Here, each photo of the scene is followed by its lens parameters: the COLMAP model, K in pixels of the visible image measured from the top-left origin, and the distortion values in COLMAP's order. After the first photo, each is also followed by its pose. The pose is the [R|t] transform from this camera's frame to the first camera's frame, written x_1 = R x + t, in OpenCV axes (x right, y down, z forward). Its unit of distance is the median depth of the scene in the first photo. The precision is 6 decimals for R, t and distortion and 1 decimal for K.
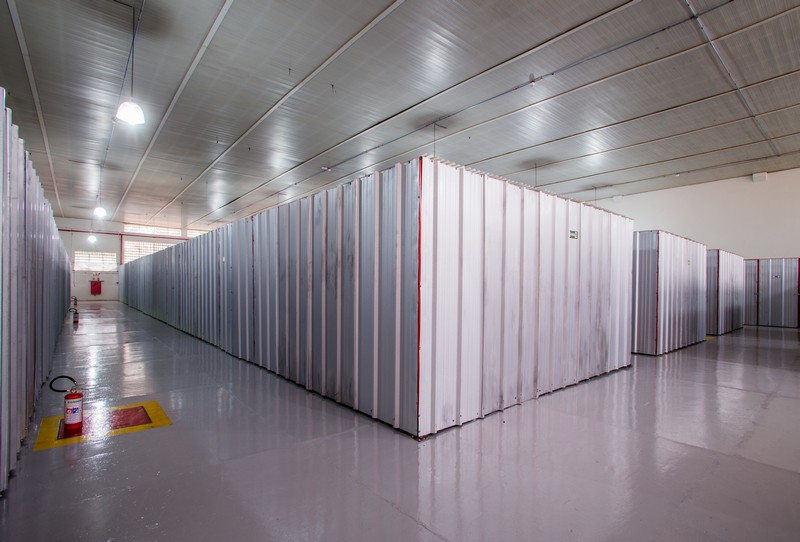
lens RADIAL K [[389.7, 0, 399.7], [0, 389.7, 296.6], [0, 0, 1]] dist [-0.001015, -0.000157]
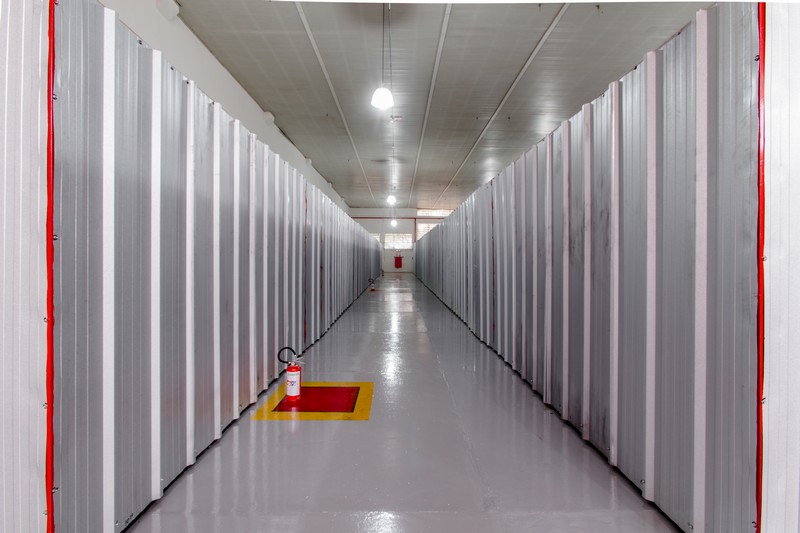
lens RADIAL K [[383.9, 0, 388.9], [0, 383.9, 262.9], [0, 0, 1]] dist [0.000446, 0.001306]
pose [[0.757962, -0.003499, -0.652290, 0.010864], [-0.008715, 0.999842, -0.015490, -0.008075], [0.652241, 0.017425, 0.757811, 0.280650]]
